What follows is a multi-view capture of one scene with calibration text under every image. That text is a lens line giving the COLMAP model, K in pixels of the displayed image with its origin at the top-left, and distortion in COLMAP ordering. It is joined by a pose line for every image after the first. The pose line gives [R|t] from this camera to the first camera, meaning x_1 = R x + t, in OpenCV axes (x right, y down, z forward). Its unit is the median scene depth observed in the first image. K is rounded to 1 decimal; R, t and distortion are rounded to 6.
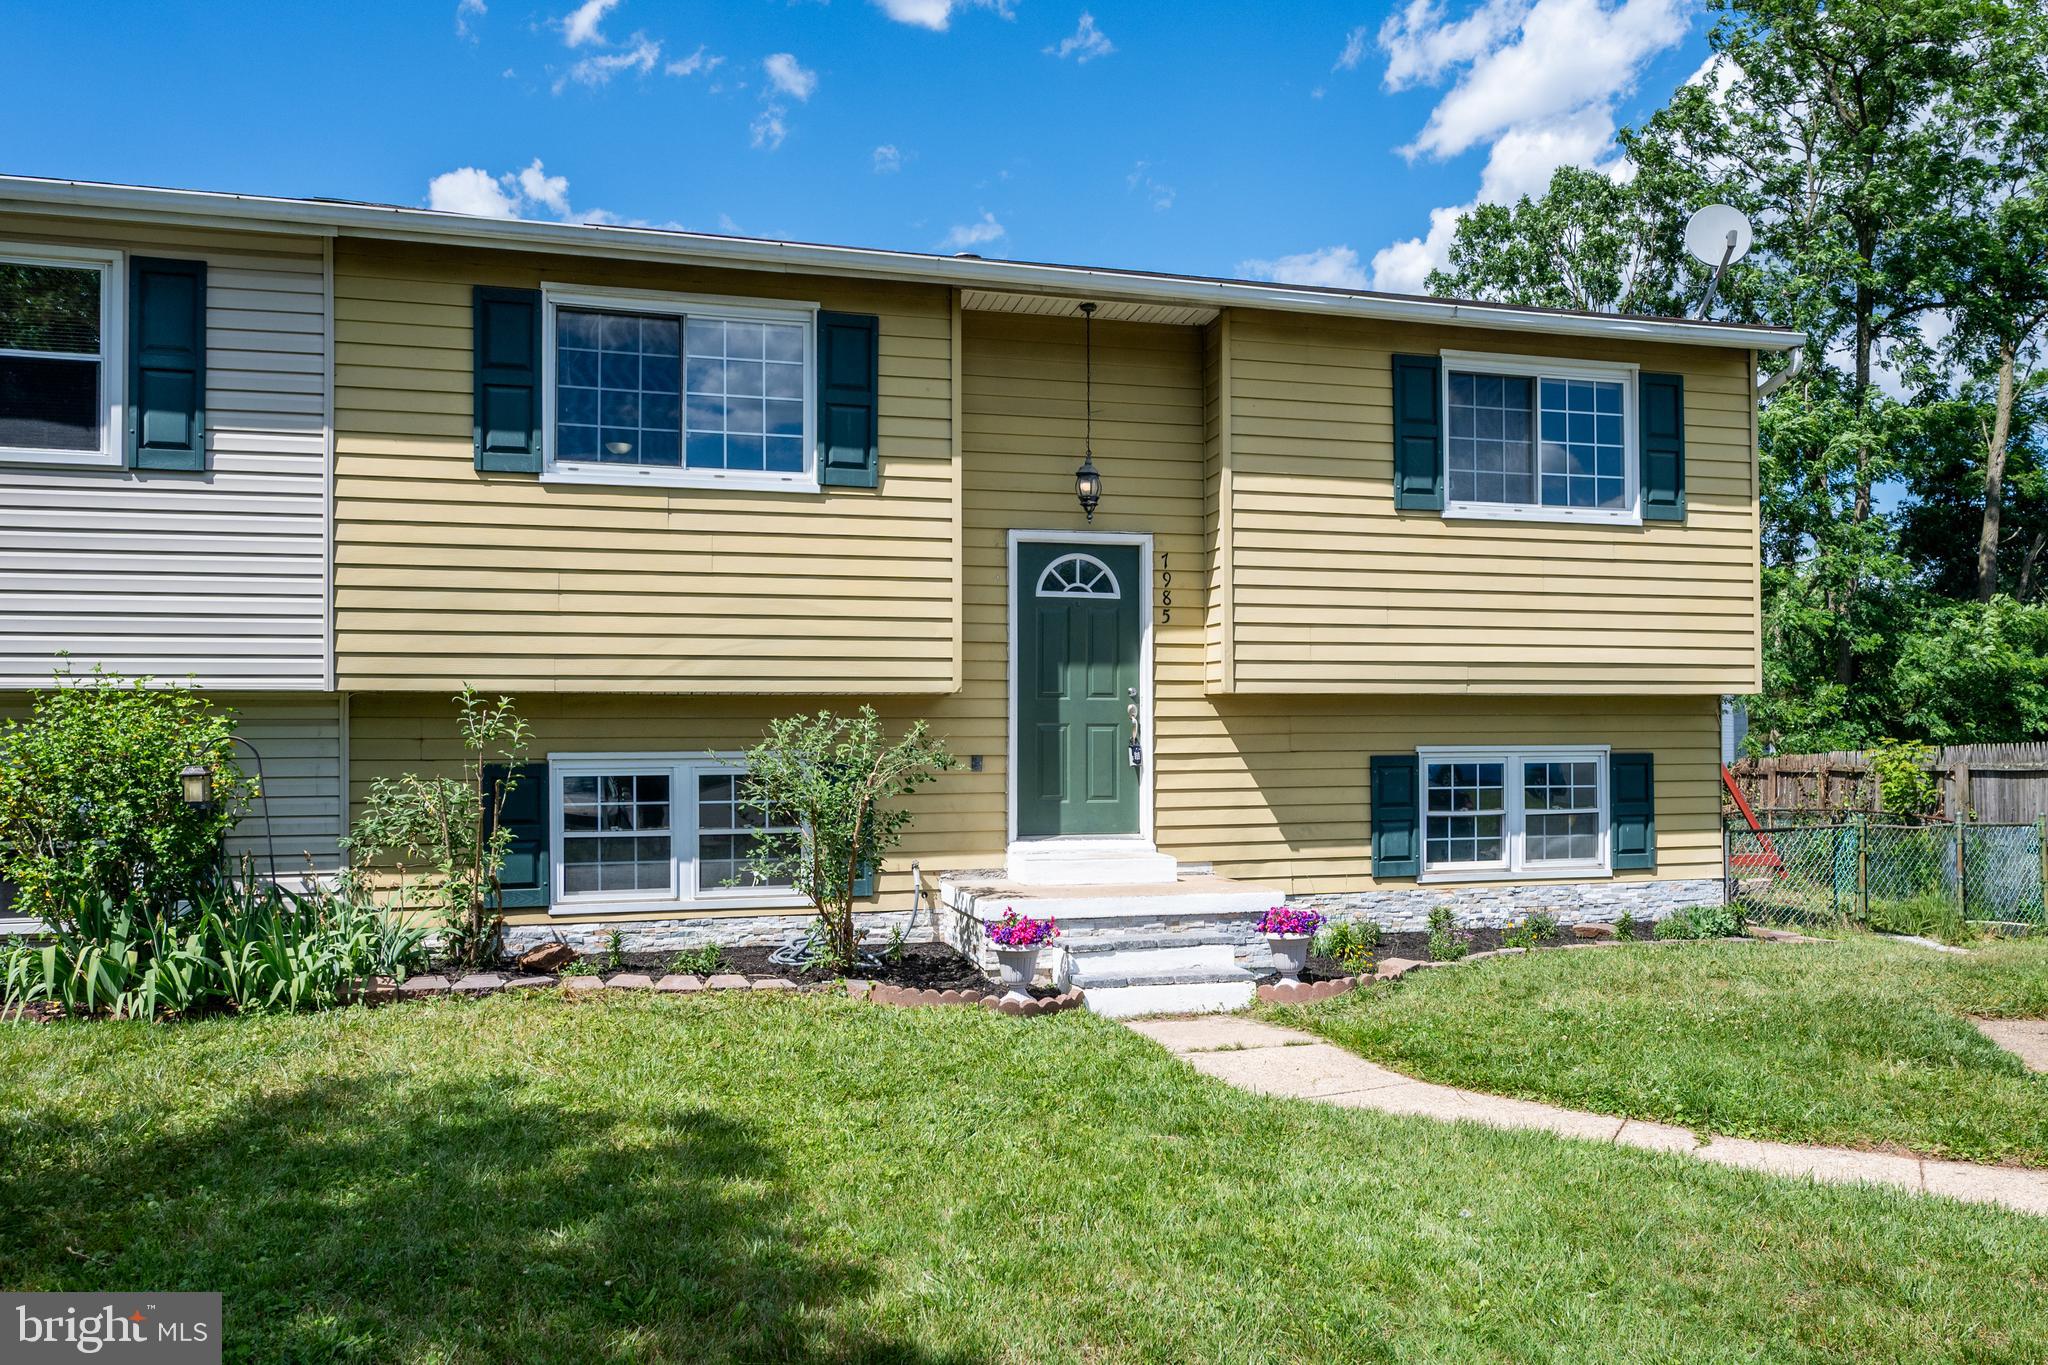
lens RADIAL K [[964.5, 0, 1022.7], [0, 964.5, 667.6], [0, 0, 1]] dist [0.000588, 0.000081]
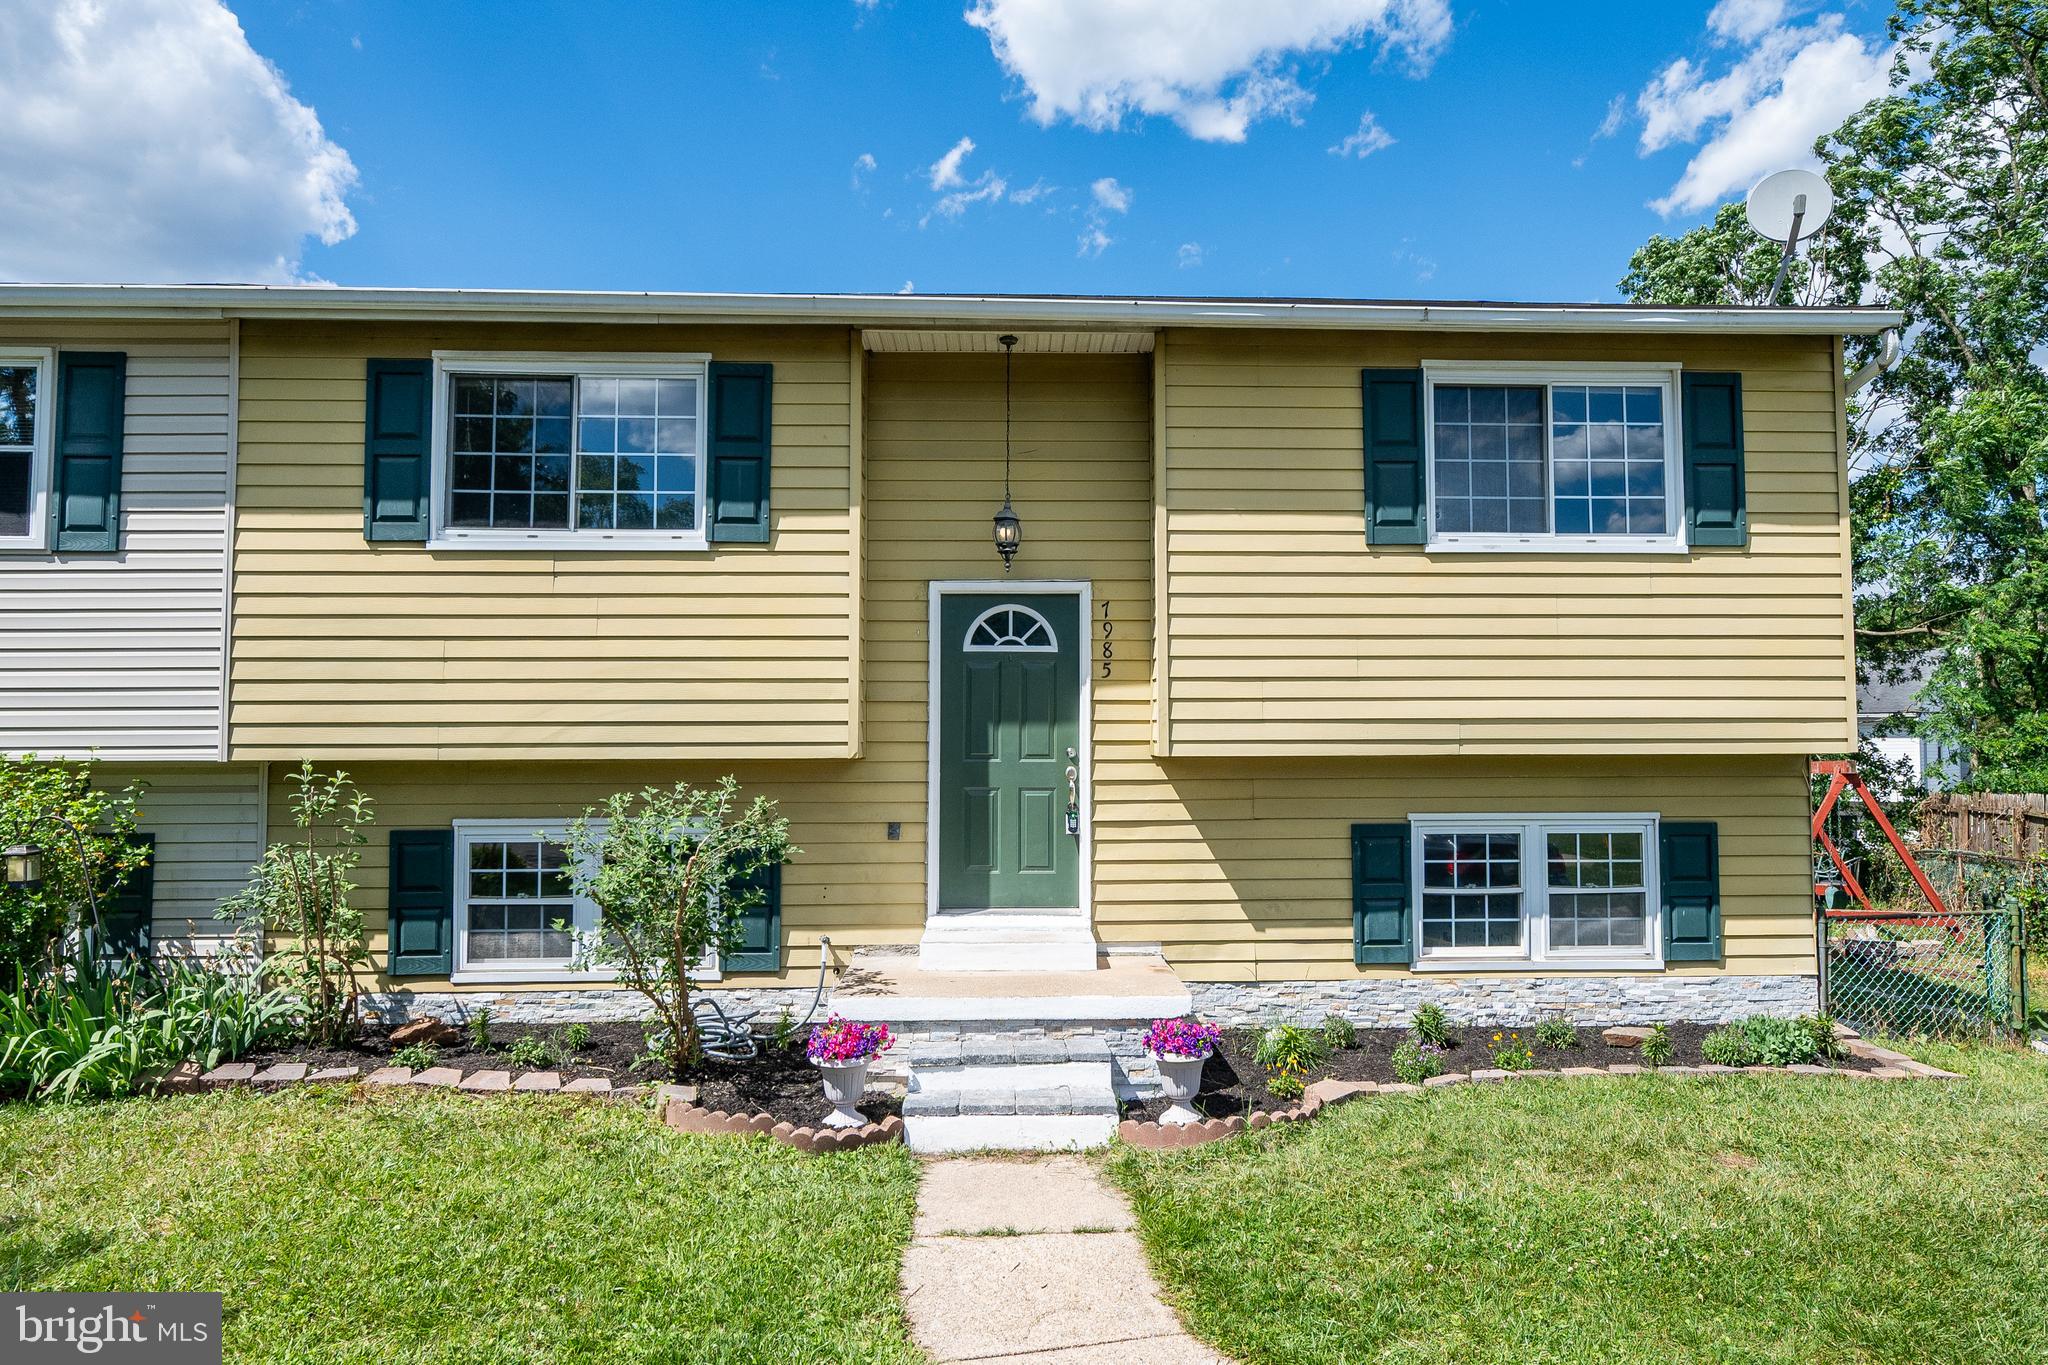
lens RADIAL K [[890.5, 0, 1024.0], [0, 890.5, 682.5], [0, 0, 1]] dist [0.000793, -0.000238]
pose [[0.987371, -0.011108, -0.158037, 0.212370], [0.008215, 0.999787, -0.018947, -0.027254], [0.158214, 0.017409, 0.987251, 0.159637]]
